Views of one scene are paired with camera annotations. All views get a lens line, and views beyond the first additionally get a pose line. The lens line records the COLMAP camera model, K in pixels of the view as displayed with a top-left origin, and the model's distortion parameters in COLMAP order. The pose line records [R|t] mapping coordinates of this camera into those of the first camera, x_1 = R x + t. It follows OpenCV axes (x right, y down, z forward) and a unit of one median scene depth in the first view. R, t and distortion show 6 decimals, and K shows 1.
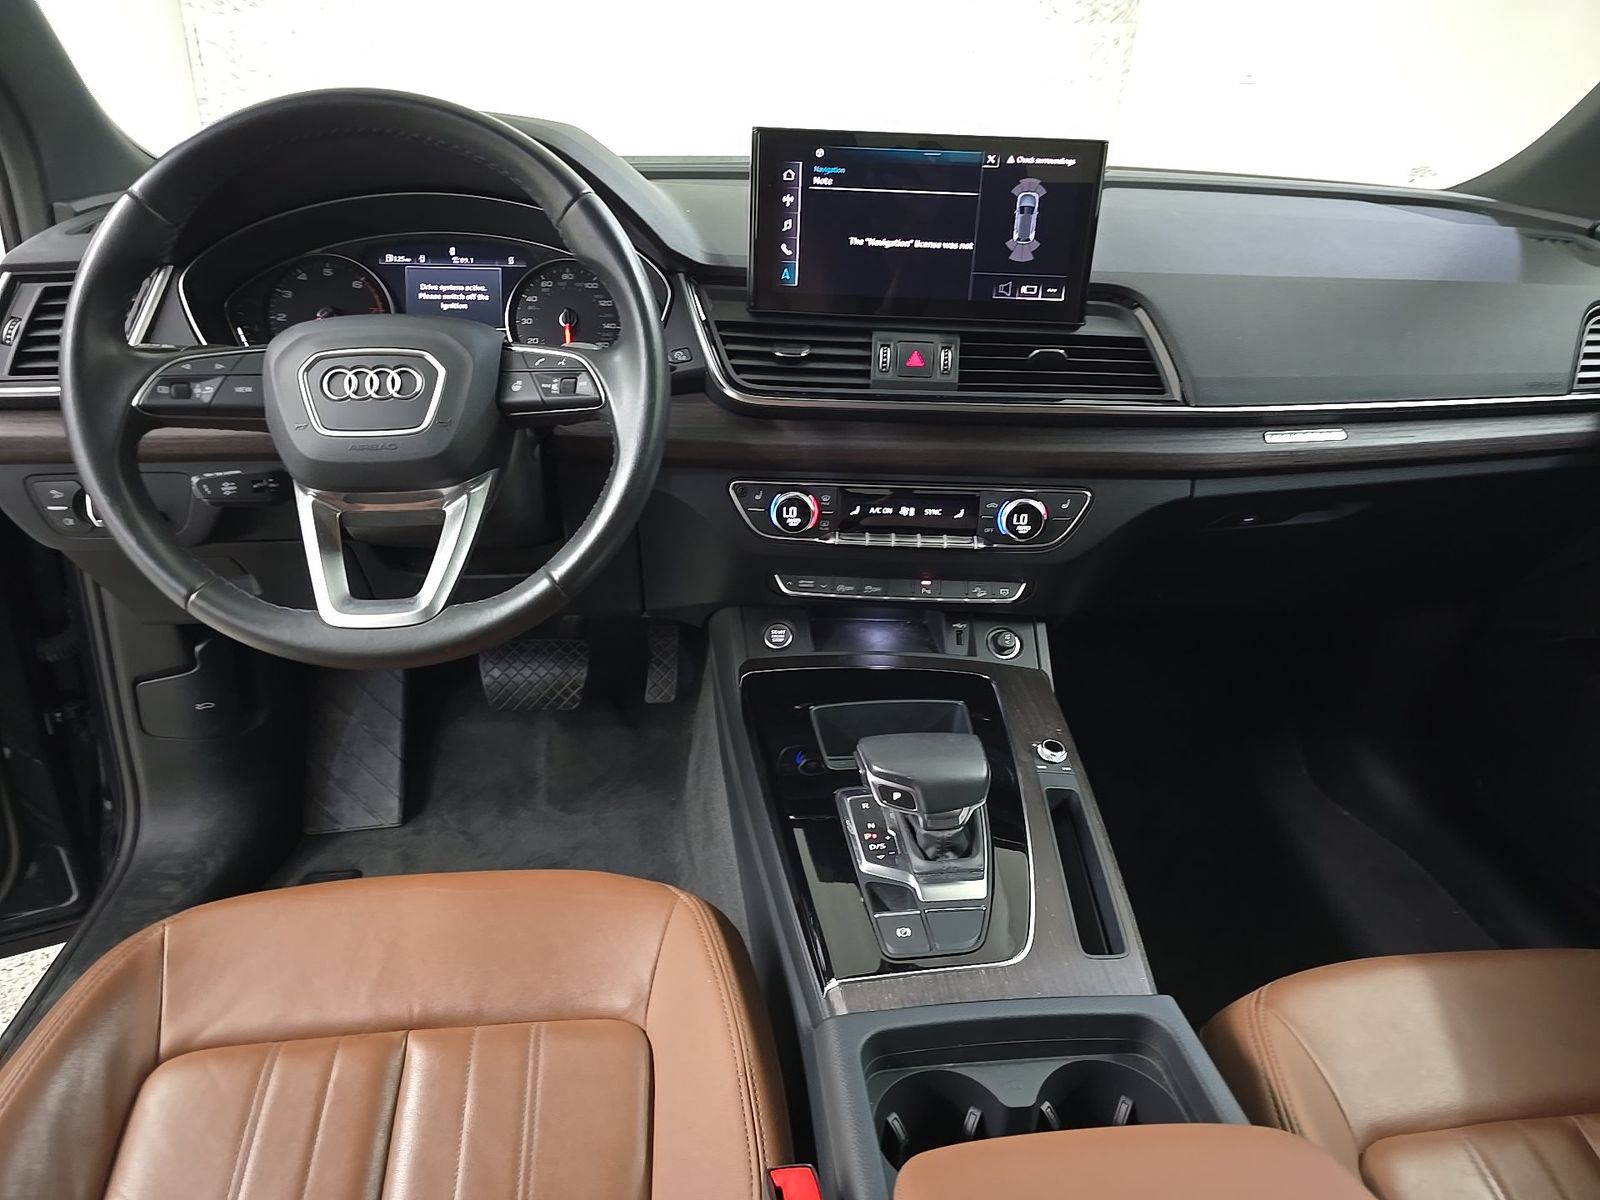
lens RADIAL K [[1028.1, 0, 752.2], [0, 1028.1, 594.1], [0, 0, 1]] dist [0.045924, -0.043126]
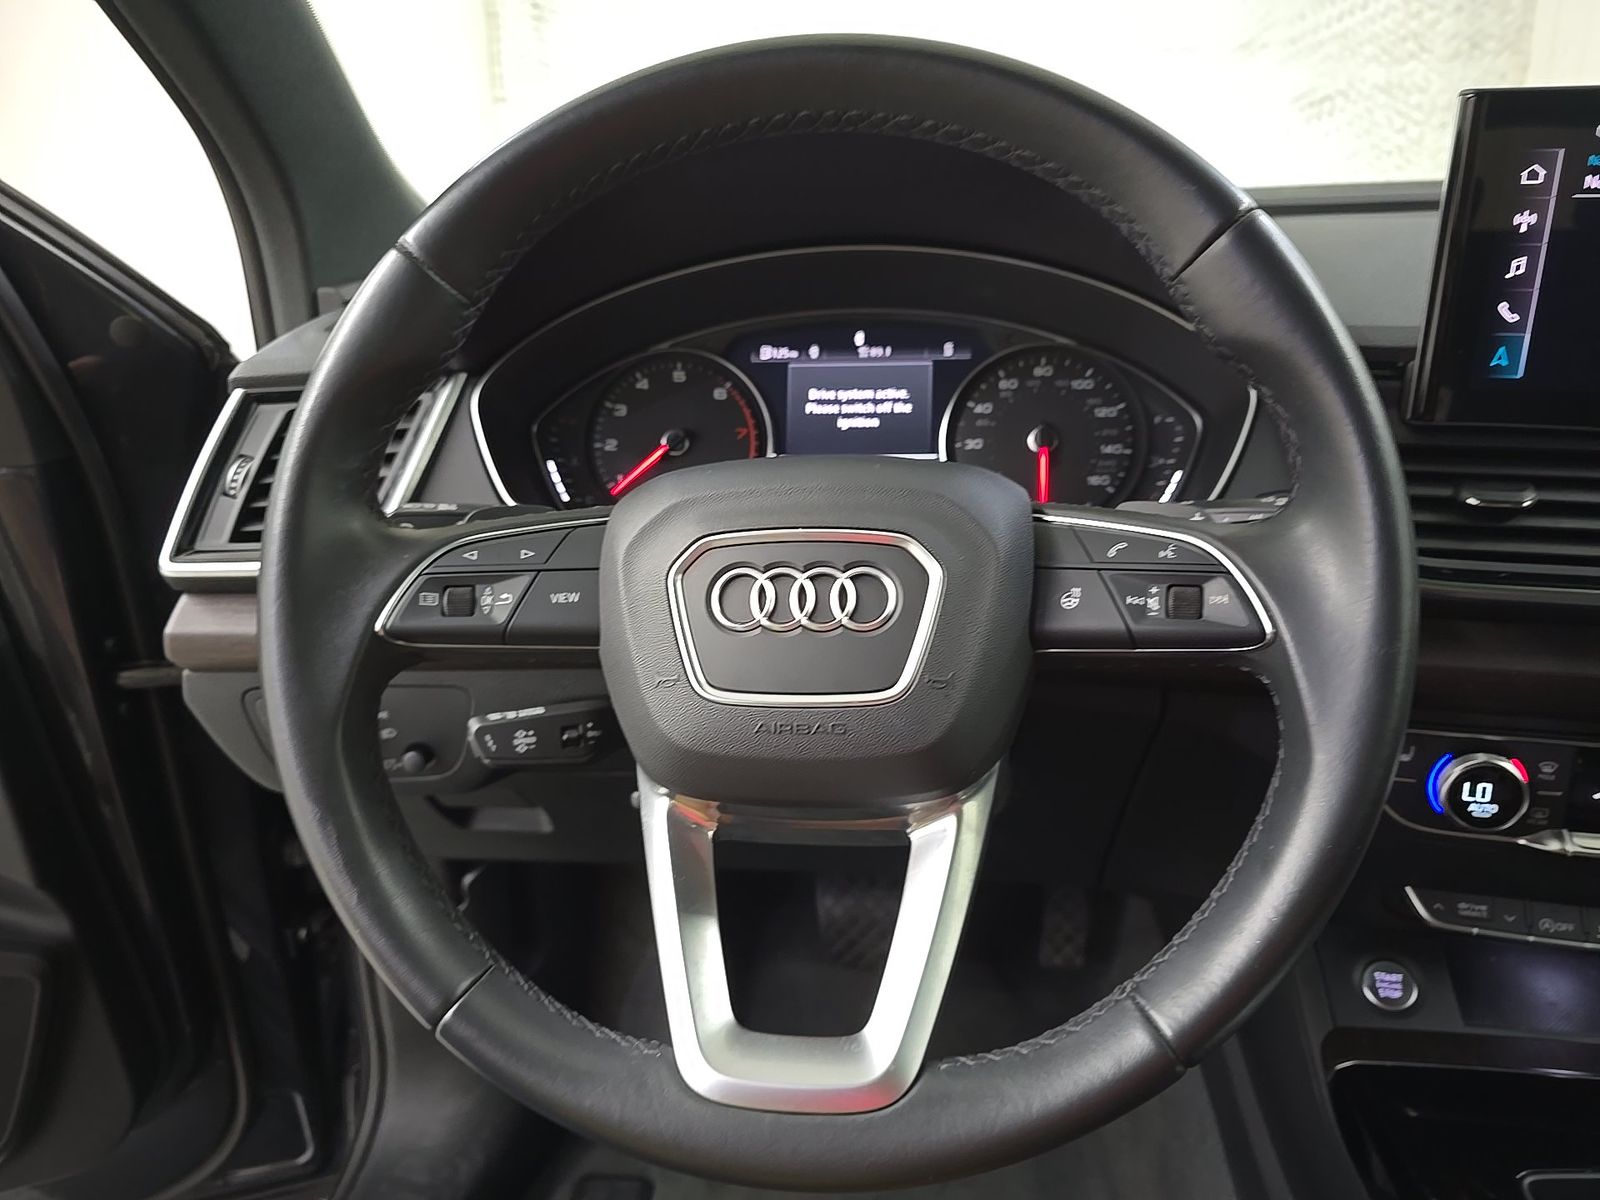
lens RADIAL K [[1028.1, 0, 752.2], [0, 1028.1, 594.1], [0, 0, 1]] dist [0.045924, -0.043126]
pose [[0.971412, 0.028118, -0.235729, -0.219463], [-0.046588, 0.996232, -0.073151, -0.134671], [0.232784, 0.082042, 0.969062, 0.411253]]
